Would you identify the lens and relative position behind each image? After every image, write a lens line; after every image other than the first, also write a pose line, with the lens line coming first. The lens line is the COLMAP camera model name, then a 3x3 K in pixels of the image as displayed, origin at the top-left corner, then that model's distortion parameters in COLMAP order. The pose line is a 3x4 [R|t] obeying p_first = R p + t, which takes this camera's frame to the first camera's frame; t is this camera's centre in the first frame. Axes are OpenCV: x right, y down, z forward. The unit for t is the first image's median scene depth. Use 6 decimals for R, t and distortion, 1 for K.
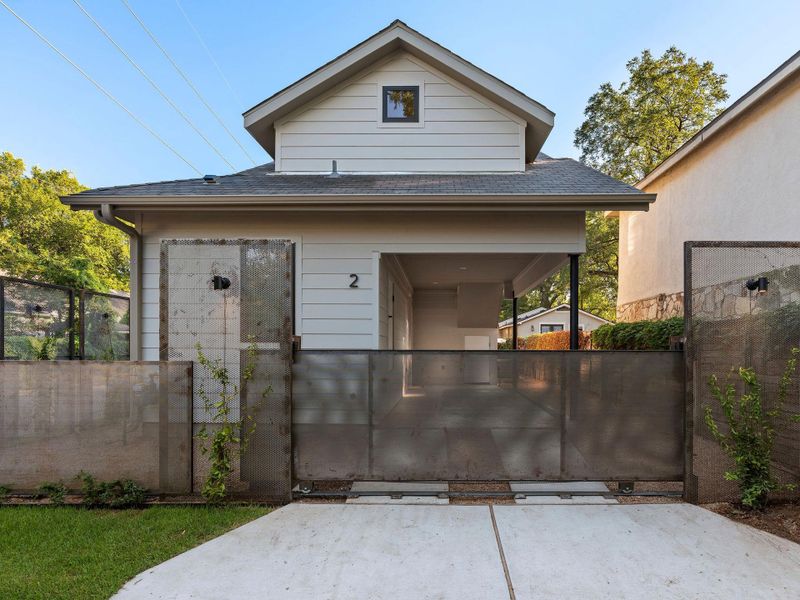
lens RADIAL K [[428.5, 0, 436.2], [0, 428.5, 355.2], [0, 0, 1]] dist [-0.002298, -0.000077]
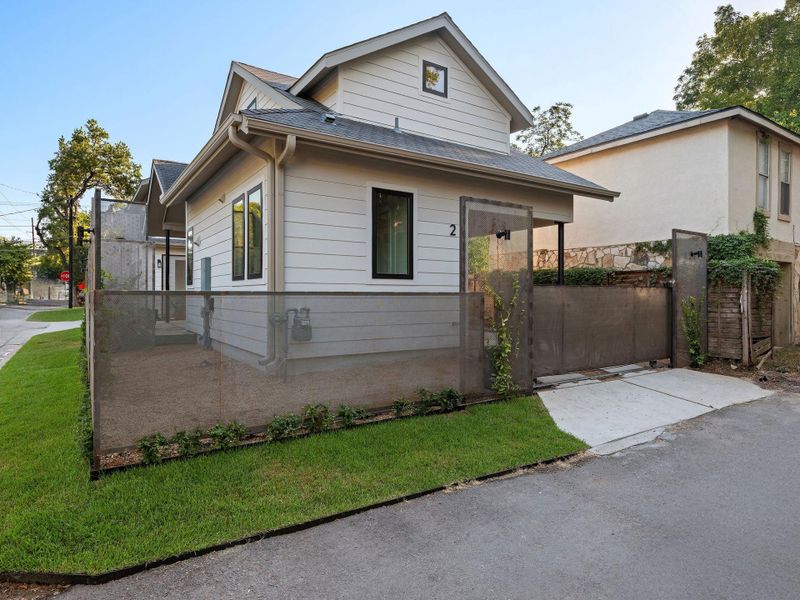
lens RADIAL K [[473.3, 0, 400.0], [0, 473.3, 300.0], [0, 0, 1]] dist [-0.000387, -0.000526]
pose [[0.833163, -0.006969, 0.552983, -0.921543], [0.005465, 0.999976, 0.004369, 0.017555], [-0.553000, -0.000618, 0.833181, -0.036131]]
